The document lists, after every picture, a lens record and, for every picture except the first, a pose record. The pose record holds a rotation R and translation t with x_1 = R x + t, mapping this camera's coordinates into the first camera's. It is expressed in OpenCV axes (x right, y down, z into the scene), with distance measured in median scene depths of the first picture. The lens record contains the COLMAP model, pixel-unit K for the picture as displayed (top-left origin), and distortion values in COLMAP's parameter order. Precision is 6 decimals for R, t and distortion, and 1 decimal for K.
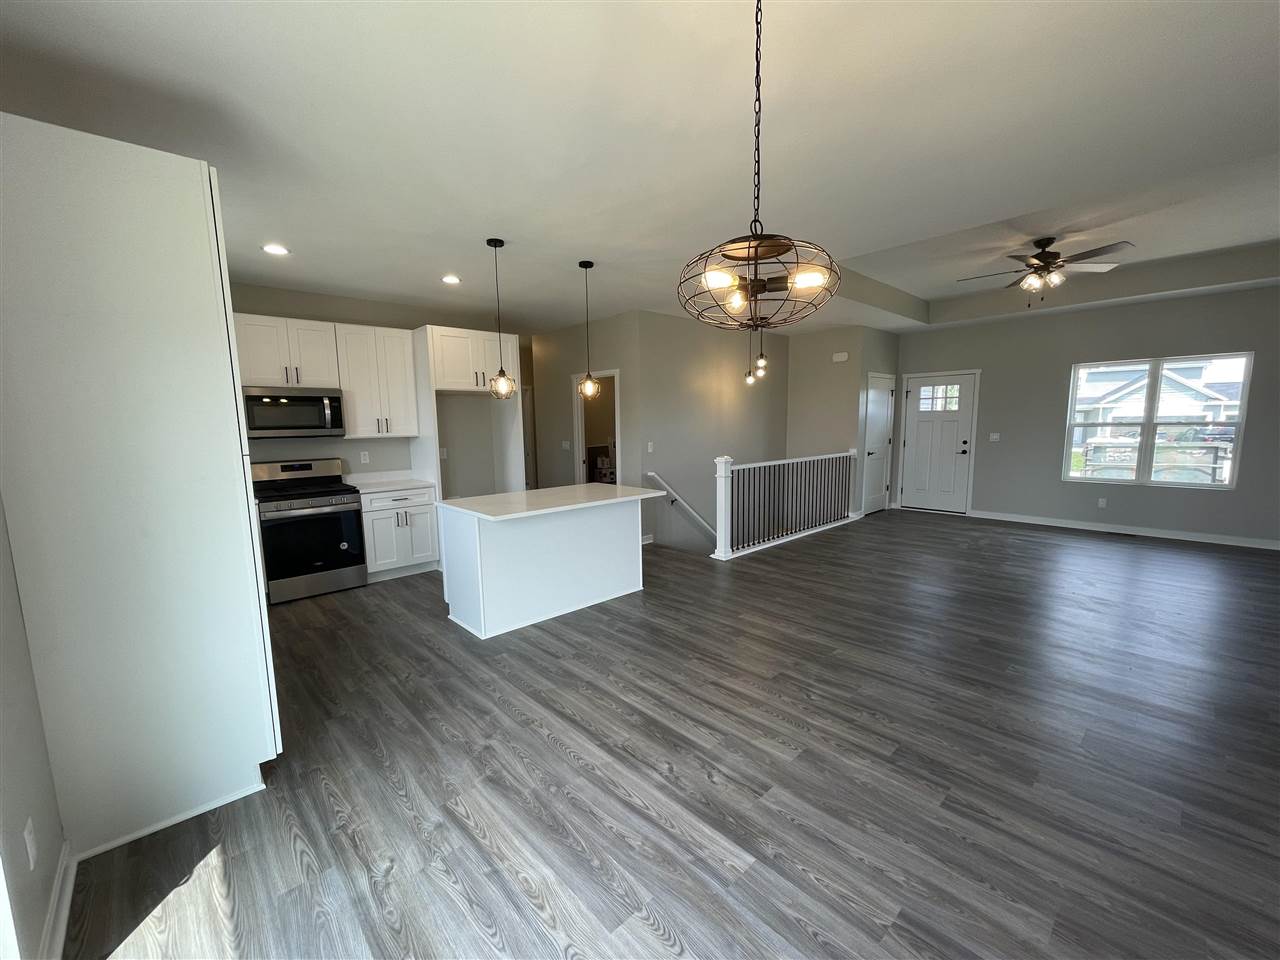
lens RADIAL K [[515.0, 0, 631.3], [0, 515.0, 490.4], [0, 0, 1]] dist [-0.000627, 0.000053]
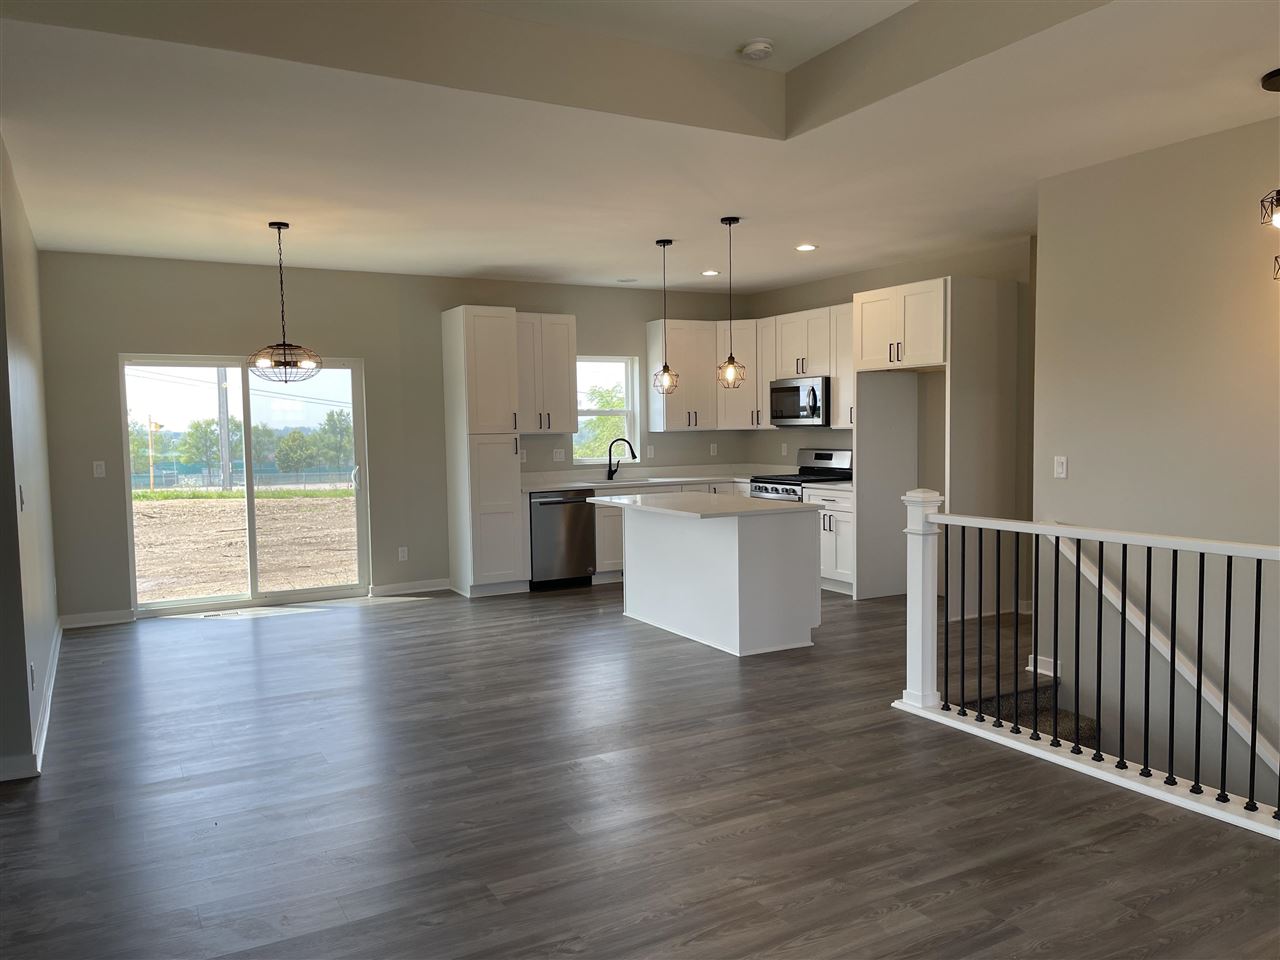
lens RADIAL K [[971.4, 0, 635.6], [0, 971.4, 493.9], [0, 0, 1]] dist [0.044847, -0.000825]
pose [[-0.240371, 0.096508, -0.965872, 1.854643], [-0.097106, 0.987663, 0.122851, -0.248036], [0.965812, 0.123322, -0.228034, 1.605026]]
